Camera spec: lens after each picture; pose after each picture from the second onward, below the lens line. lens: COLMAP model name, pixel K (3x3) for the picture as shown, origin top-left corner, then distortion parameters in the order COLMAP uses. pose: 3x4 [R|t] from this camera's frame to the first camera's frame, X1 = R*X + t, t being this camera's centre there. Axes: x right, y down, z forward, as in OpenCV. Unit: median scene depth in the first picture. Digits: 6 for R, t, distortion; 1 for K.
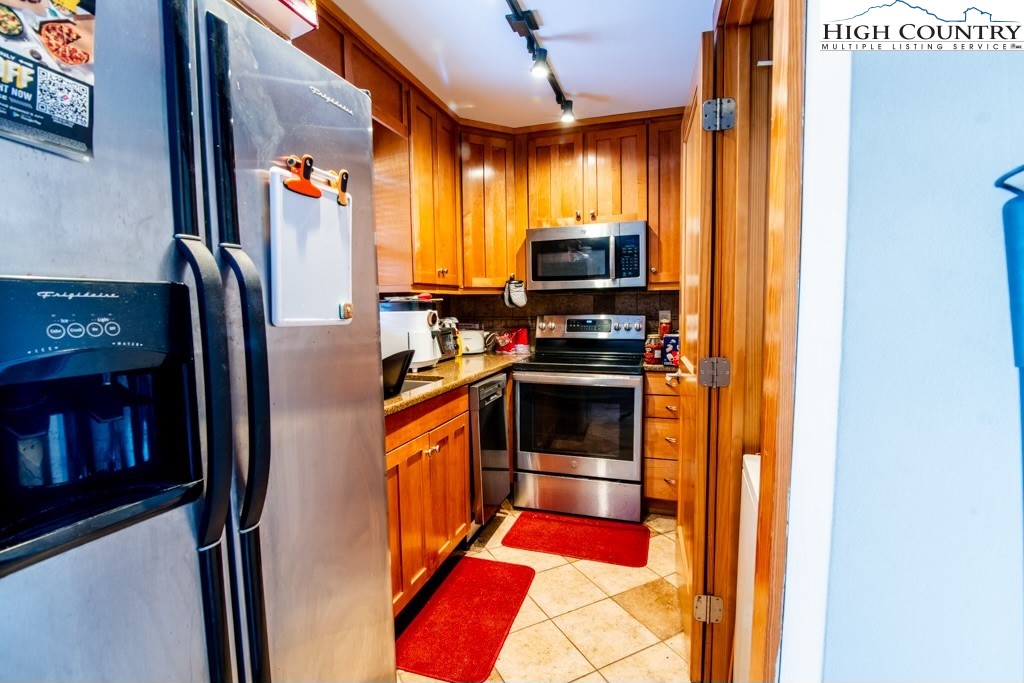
lens RADIAL K [[466.1, 0, 508.4], [0, 466.1, 342.7], [0, 0, 1]] dist [-0.018803, -0.000107]
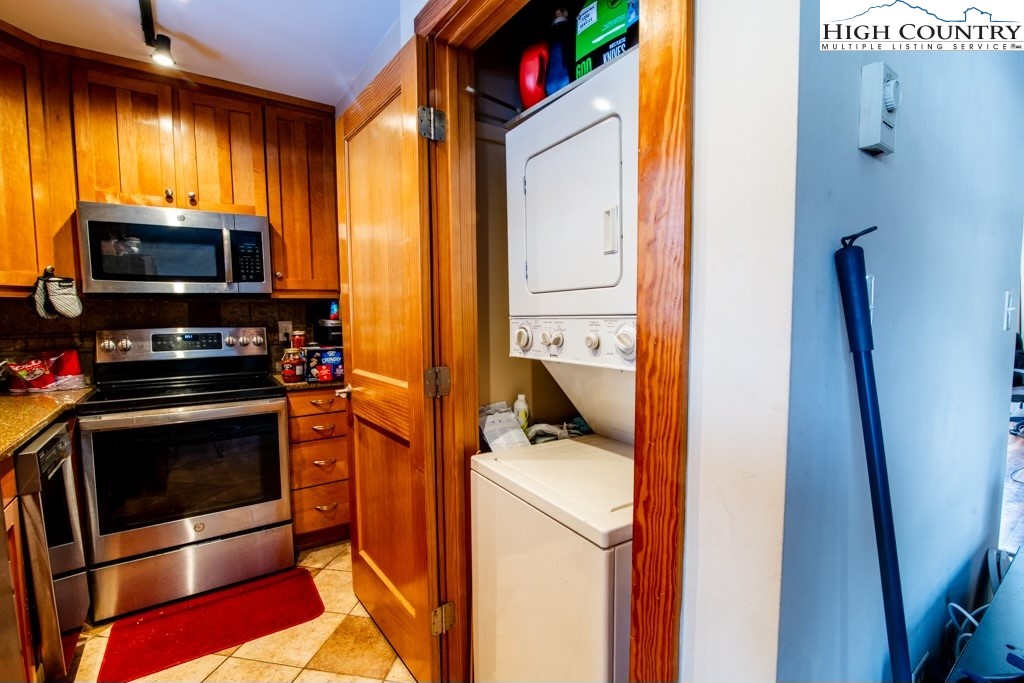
lens RADIAL K [[466.1, 0, 508.6], [0, 466.1, 347.2], [0, 0, 1]] dist [-0.018803, -0.000107]
pose [[0.602599, -0.051709, 0.796367, -0.130060], [0.062415, 0.997896, 0.017566, -0.009277], [-0.795599, 0.039120, 0.604559, 0.135790]]
